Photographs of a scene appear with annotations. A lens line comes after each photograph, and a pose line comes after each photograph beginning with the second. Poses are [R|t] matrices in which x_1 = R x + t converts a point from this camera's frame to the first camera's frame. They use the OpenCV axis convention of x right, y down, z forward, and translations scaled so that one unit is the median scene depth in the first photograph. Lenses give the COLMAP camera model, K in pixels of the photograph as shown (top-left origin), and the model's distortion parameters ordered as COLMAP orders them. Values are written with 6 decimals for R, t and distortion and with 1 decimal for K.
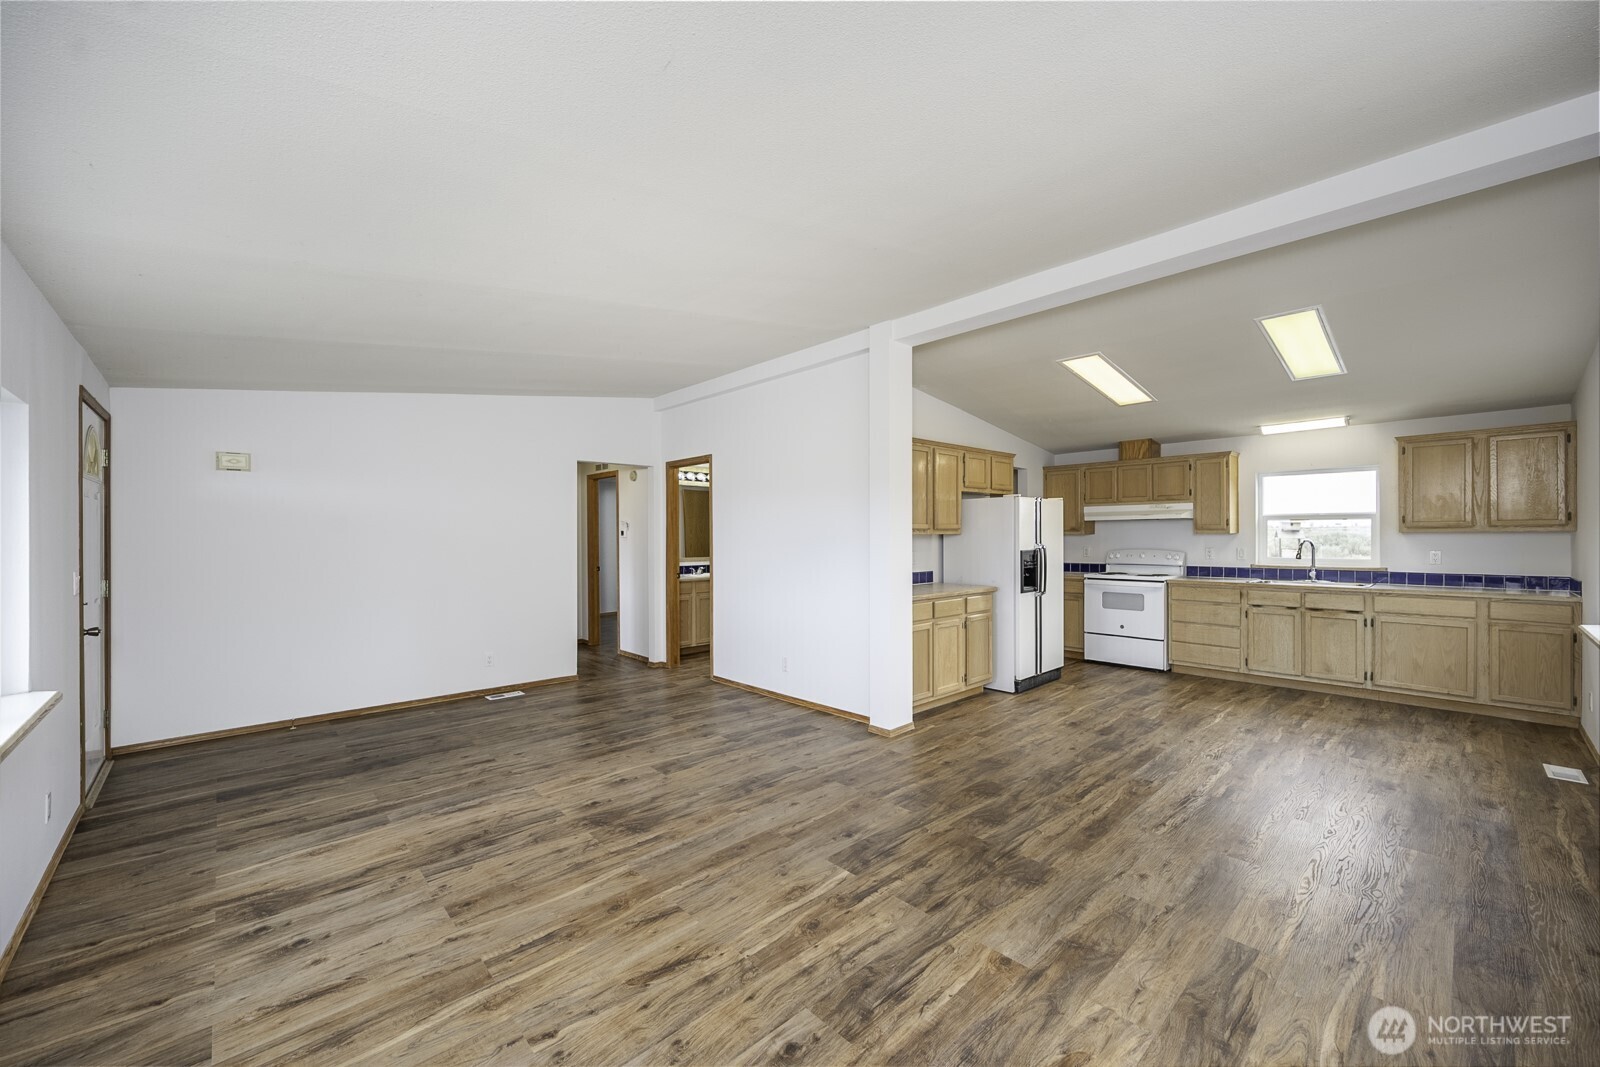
lens RADIAL K [[630.8, 0, 806.0], [0, 630.8, 539.3], [0, 0, 1]] dist [0.002049, 0.000197]
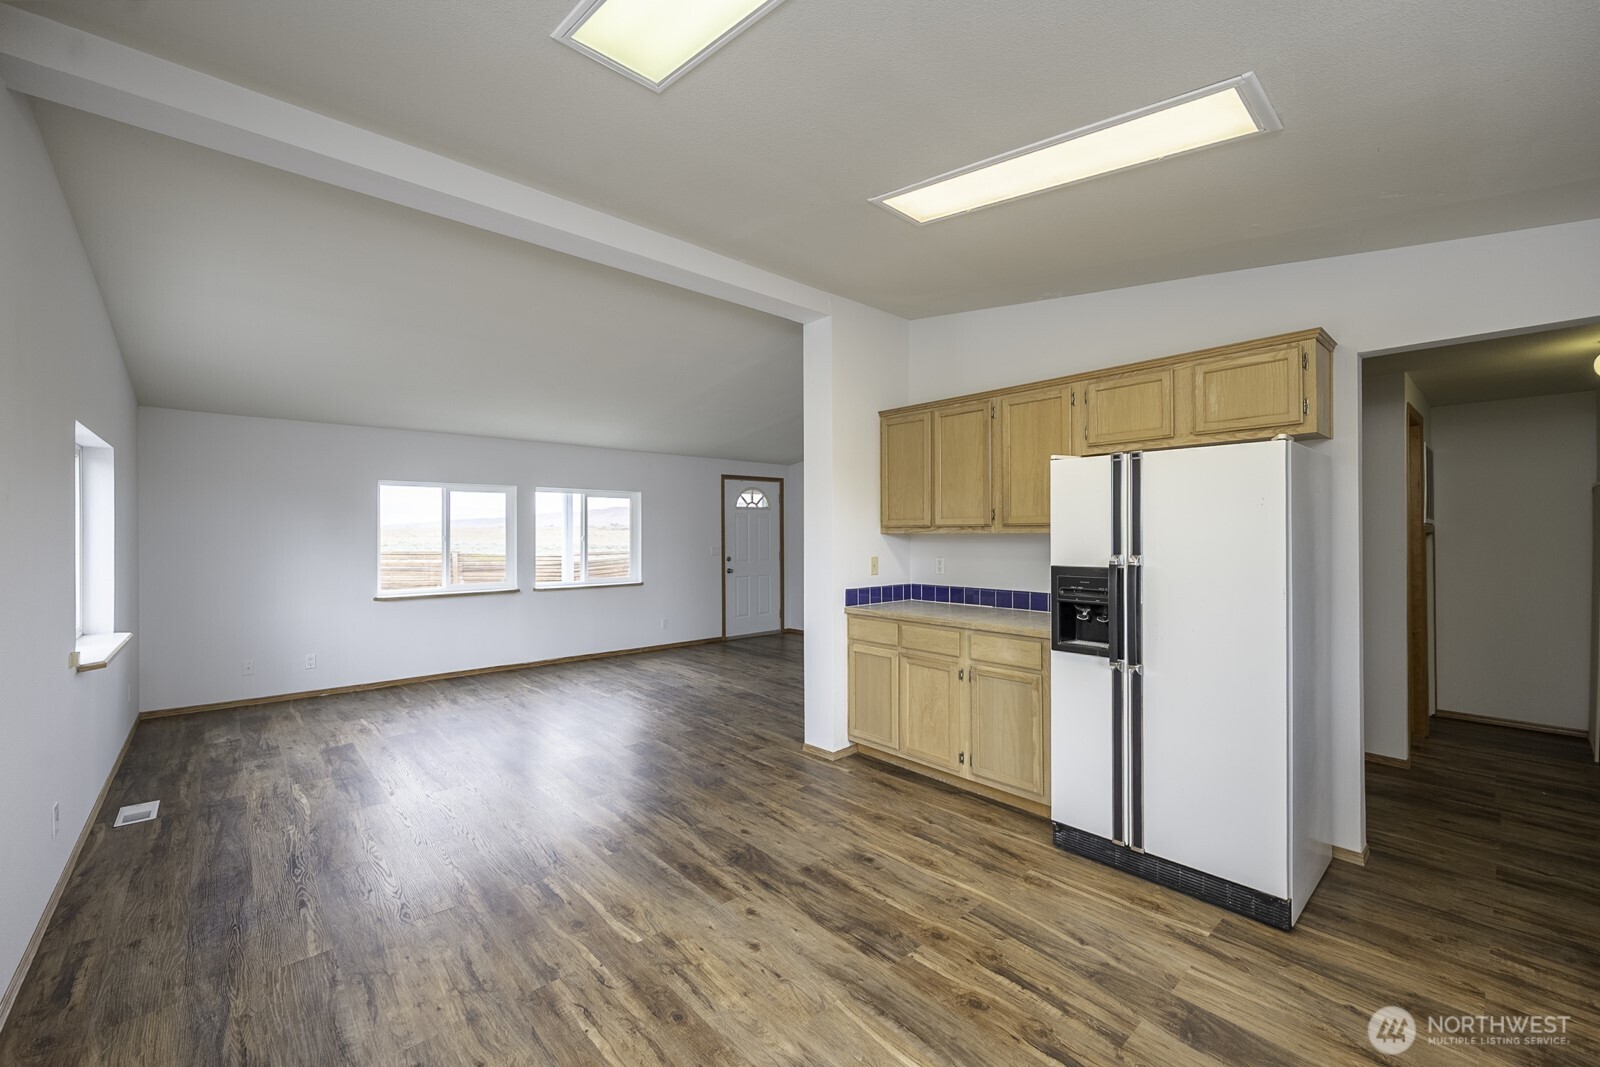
lens RADIAL K [[630.8, 0, 789.8], [0, 630.8, 535.6], [0, 0, 1]] dist [0.002049, 0.000197]
pose [[-0.028136, 0.005761, -0.999588, 1.203377], [-0.004668, 0.999972, 0.005895, -0.011863], [0.999593, 0.004832, -0.028108, 1.128522]]
